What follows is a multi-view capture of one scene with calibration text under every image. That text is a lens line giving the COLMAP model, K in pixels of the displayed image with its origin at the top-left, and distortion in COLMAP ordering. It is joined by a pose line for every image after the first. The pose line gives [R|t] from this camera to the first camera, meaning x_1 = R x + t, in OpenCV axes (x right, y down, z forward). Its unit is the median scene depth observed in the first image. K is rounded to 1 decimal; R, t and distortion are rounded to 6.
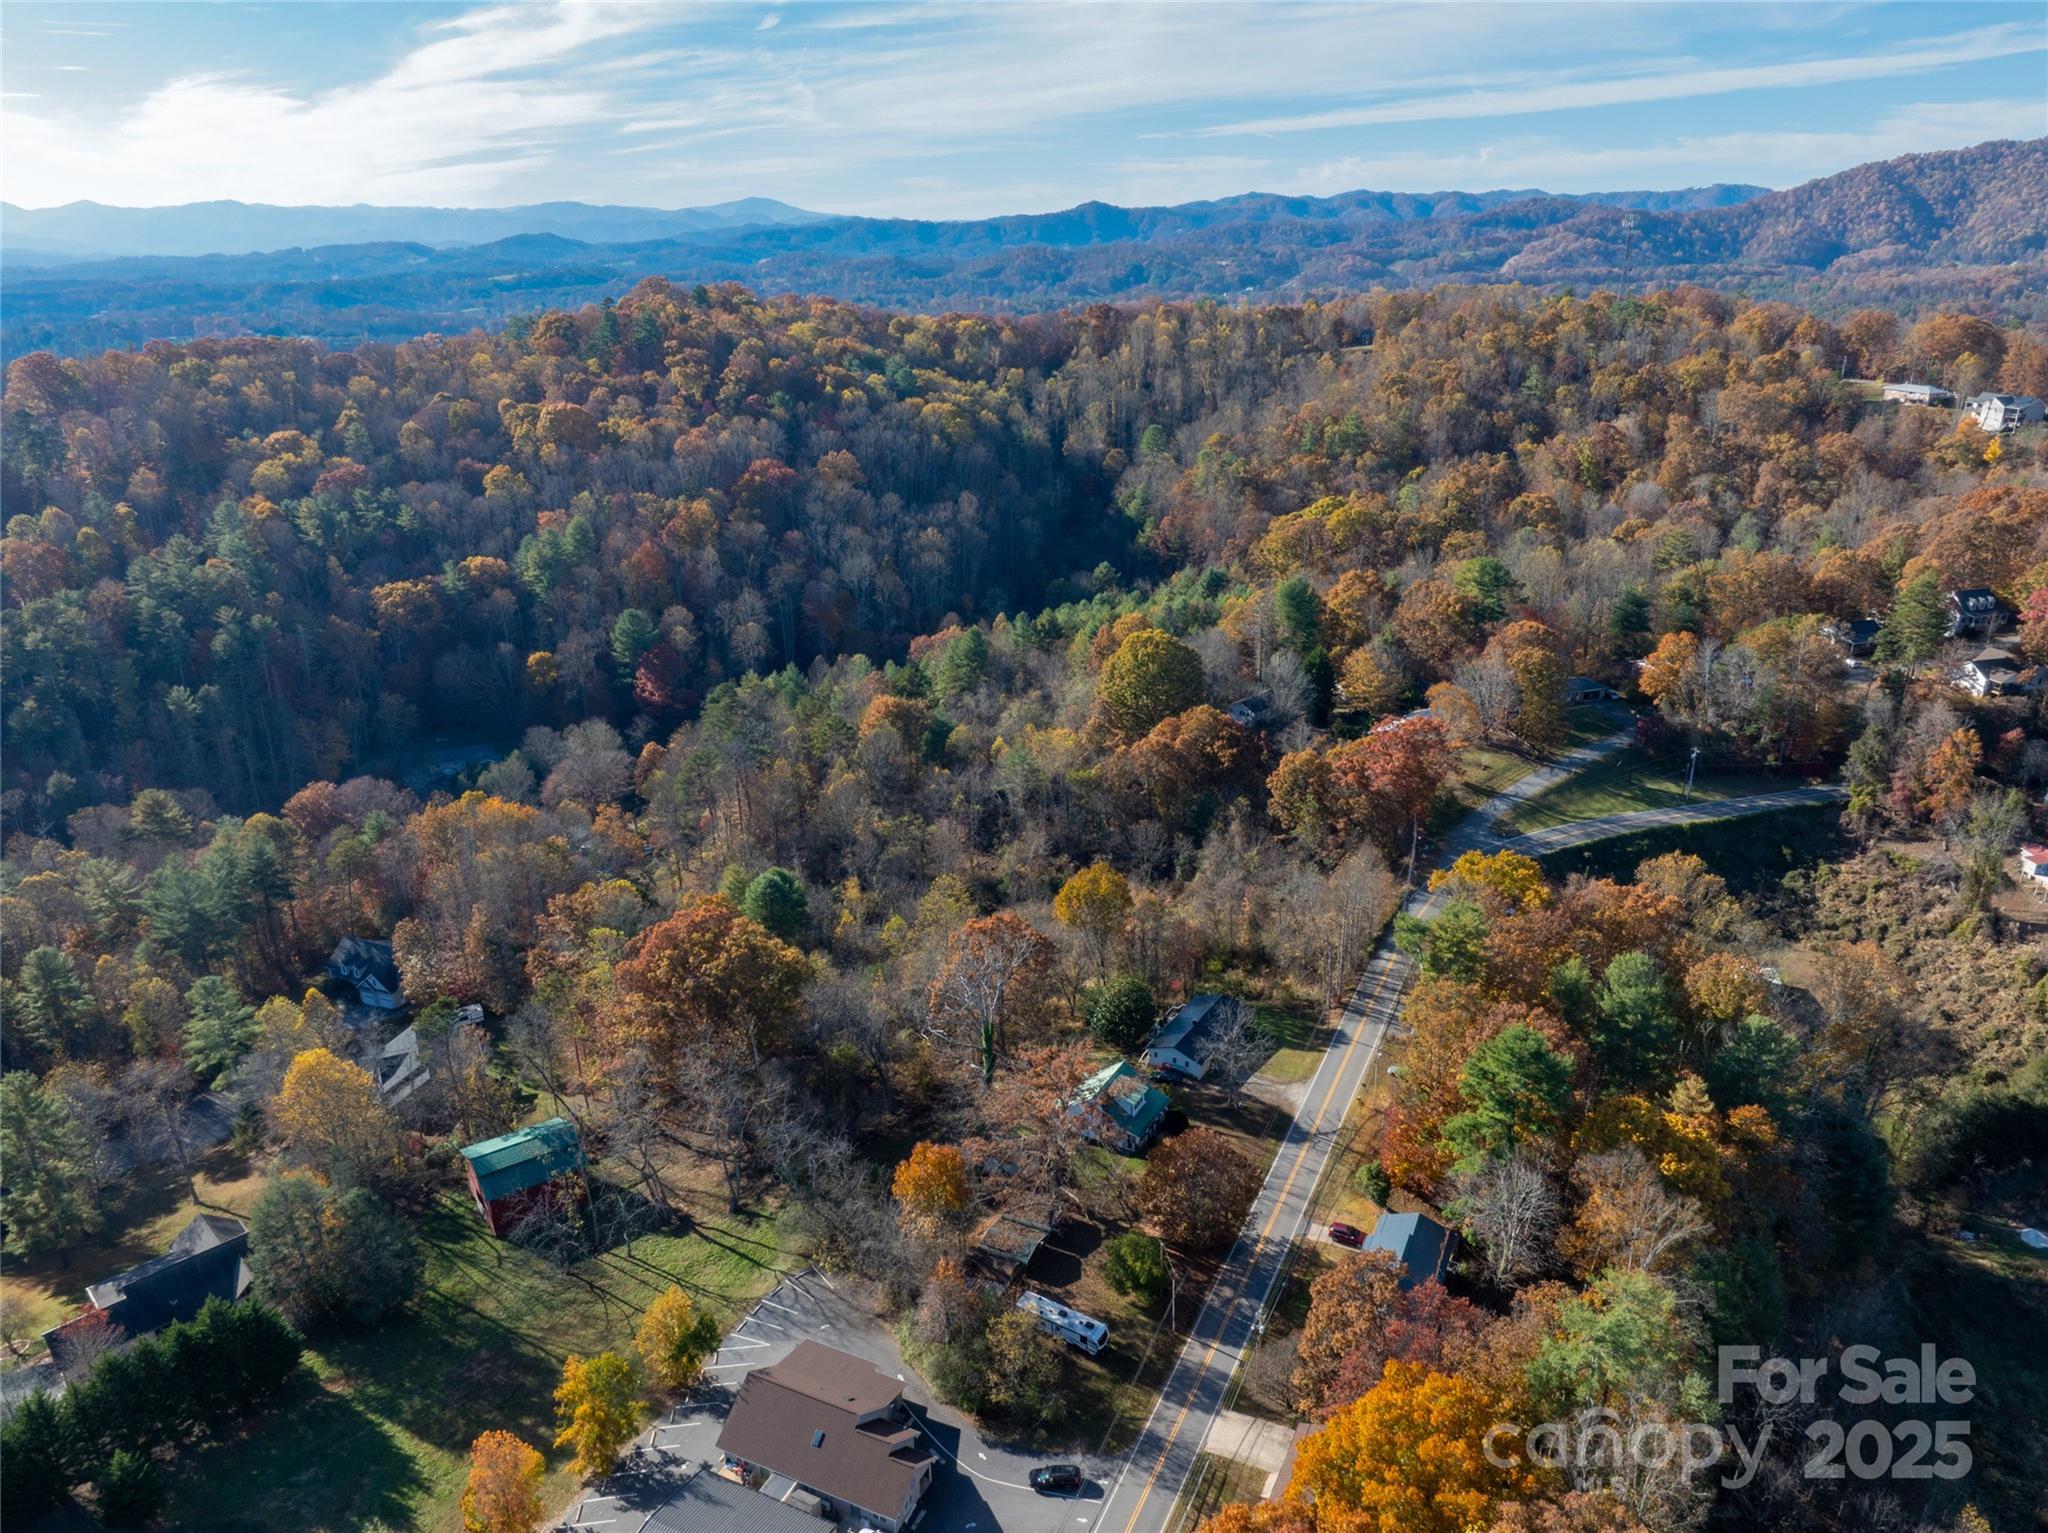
lens RADIAL K [[1440.2, 0, 1035.3], [0, 1440.2, 765.9], [0, 0, 1]] dist [-0.051750, 0.023936]
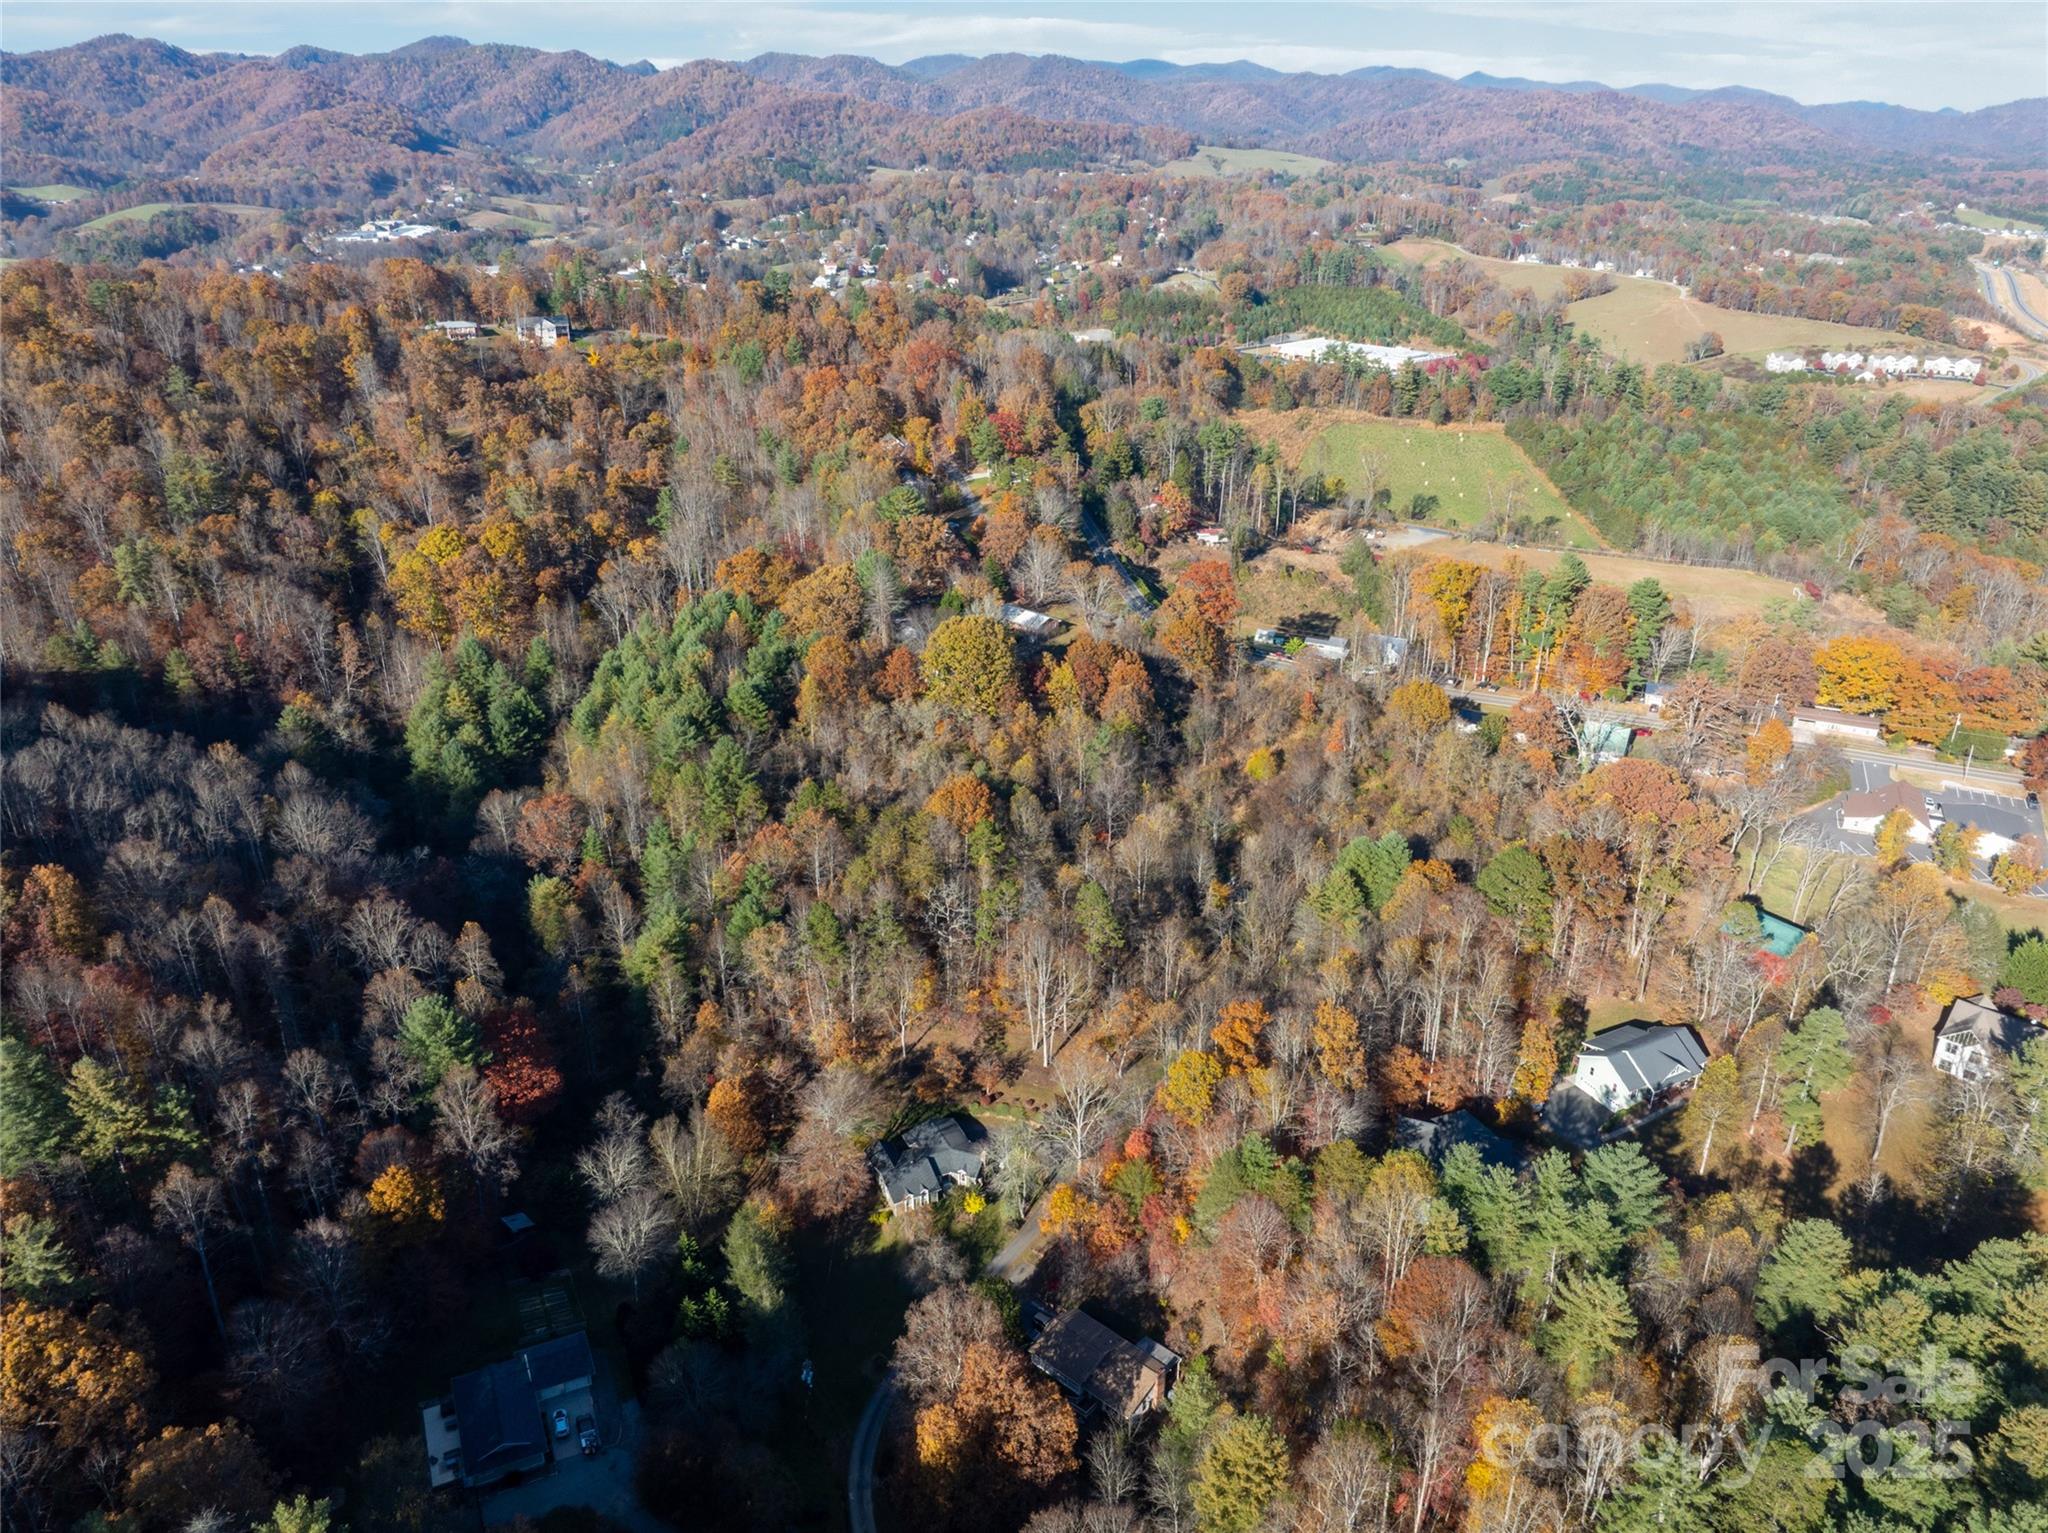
lens RADIAL K [[1440.2, 0, 1030.7], [0, 1440.2, 779.4], [0, 0, 1]] dist [-0.051750, 0.023936]
pose [[-0.004616, -0.414252, 0.910150, -0.681485], [0.352922, 0.850918, 0.389082, -0.284427], [-0.935641, 0.323008, 0.142271, 0.626887]]
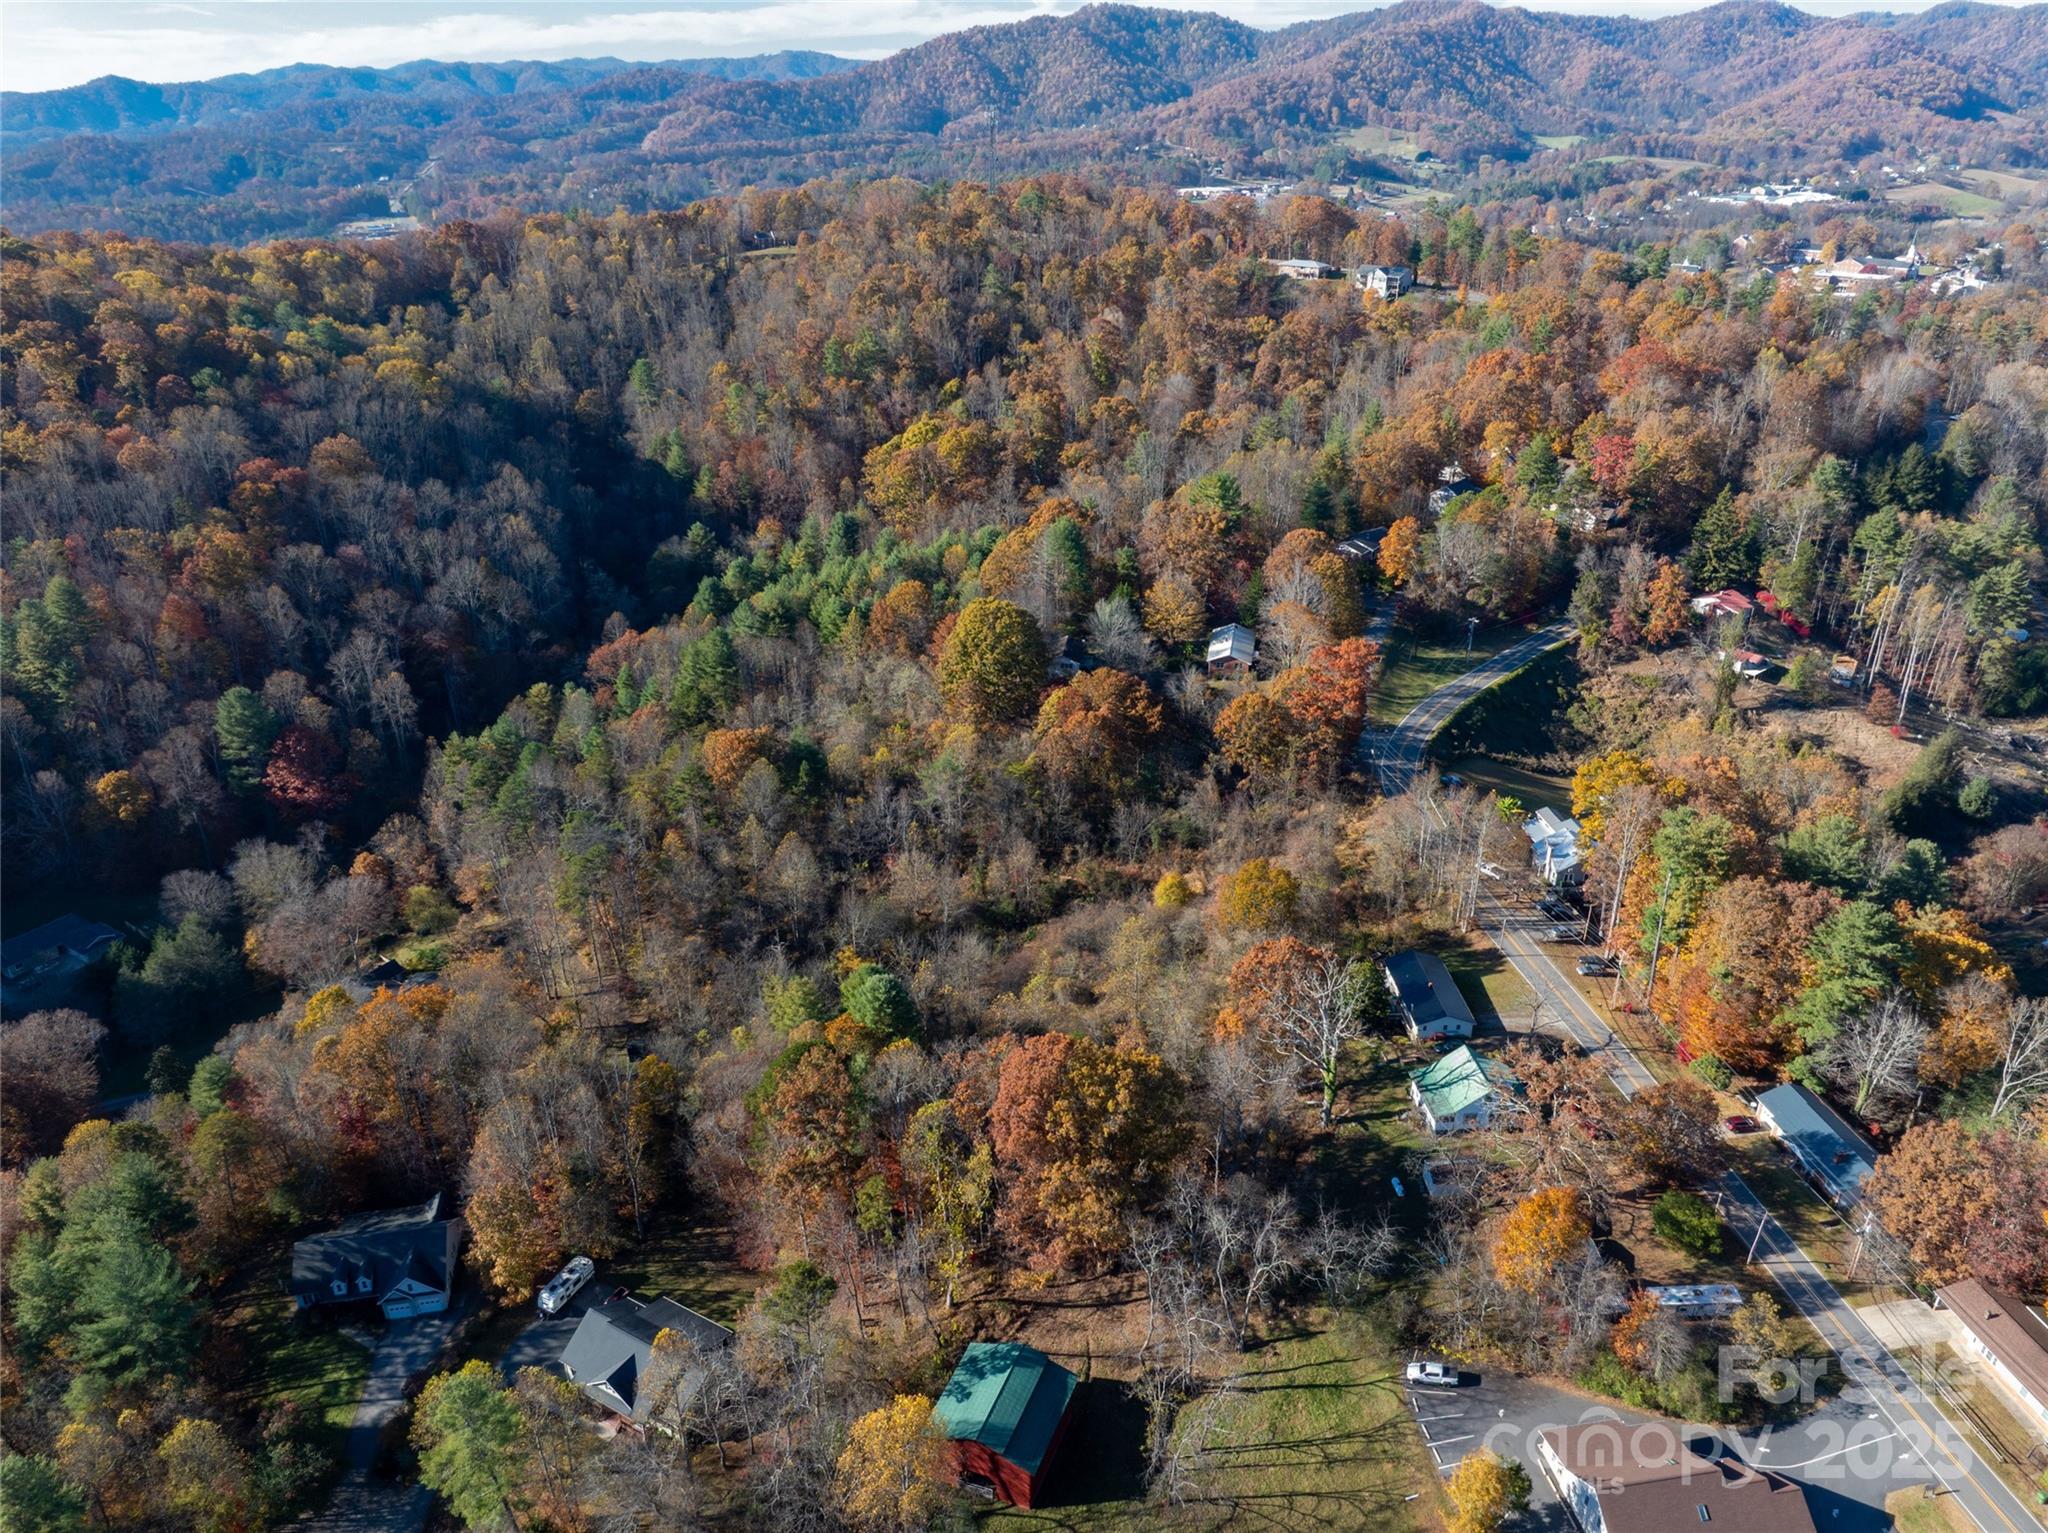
lens RADIAL K [[1440.2, 0, 1032.7], [0, 1440.2, 762.9], [0, 0, 1]] dist [-0.051750, 0.023936]
pose [[0.833030, -0.235245, 0.500720, -0.291083], [0.195840, 0.971875, 0.130788, -0.080114], [-0.517405, -0.010889, 0.855672, 0.132635]]
